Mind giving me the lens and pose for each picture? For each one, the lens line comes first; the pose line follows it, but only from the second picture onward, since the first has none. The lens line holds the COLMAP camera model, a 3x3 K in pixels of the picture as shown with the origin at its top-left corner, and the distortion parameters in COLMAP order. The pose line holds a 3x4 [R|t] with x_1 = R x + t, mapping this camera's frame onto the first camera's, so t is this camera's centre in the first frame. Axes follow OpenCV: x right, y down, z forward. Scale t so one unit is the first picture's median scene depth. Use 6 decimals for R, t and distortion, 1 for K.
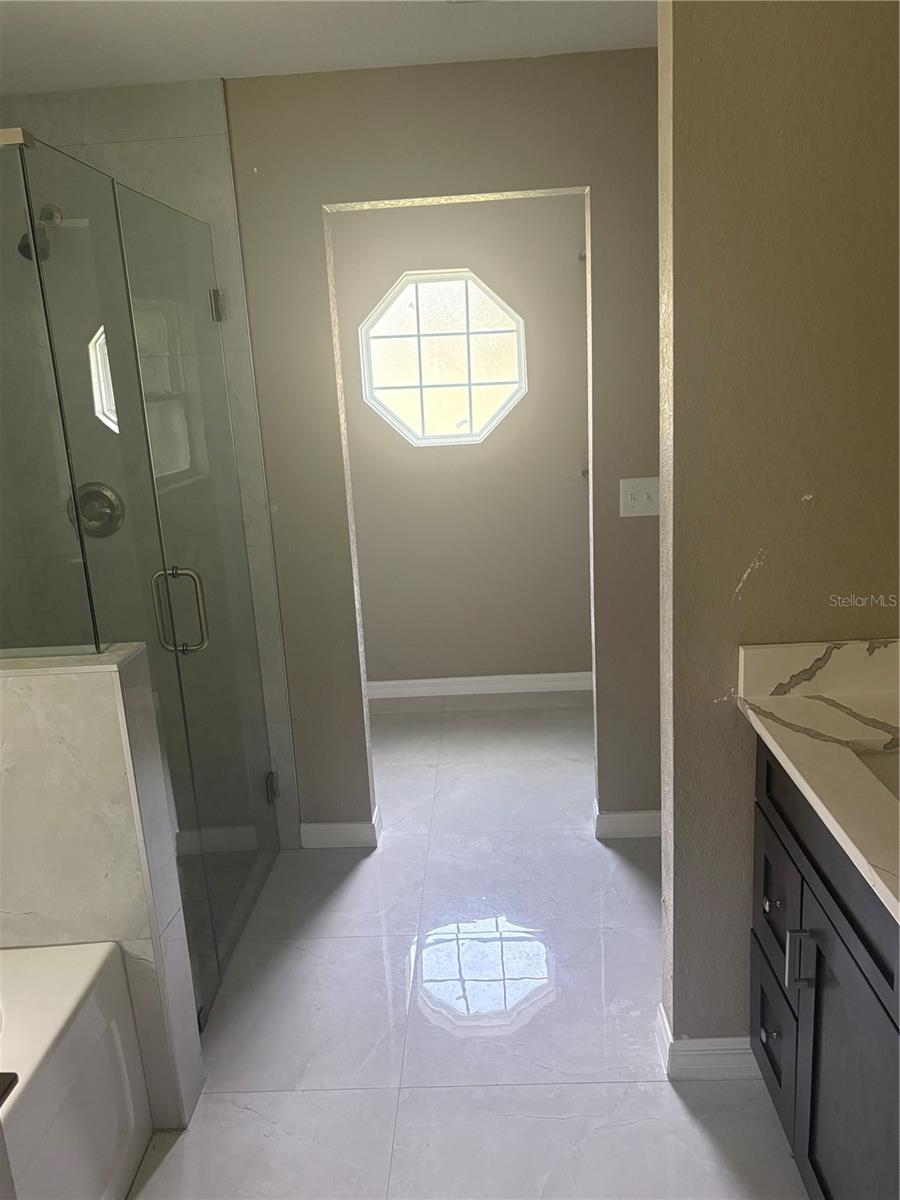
lens RADIAL K [[967.5, 0, 454.8], [0, 967.5, 607.1], [0, 0, 1]] dist [0.026016, 0.001522]
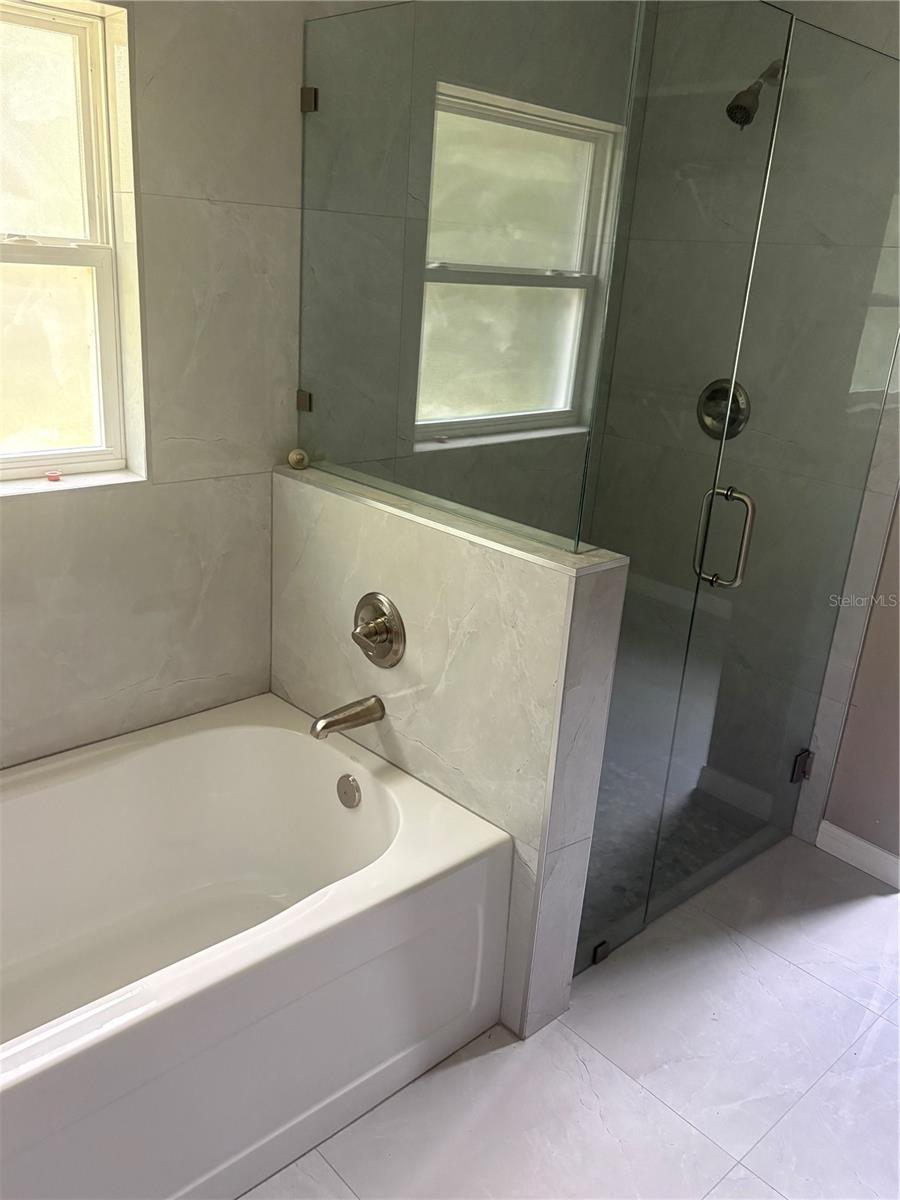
lens RADIAL K [[967.5, 0, 454.8], [0, 967.5, 607.1], [0, 0, 1]] dist [0.026016, 0.001522]
pose [[0.686546, 0.339749, -0.642826, 0.156310], [-0.275586, 0.939739, 0.202345, -0.054662], [0.672835, 0.038235, 0.738804, 0.209339]]
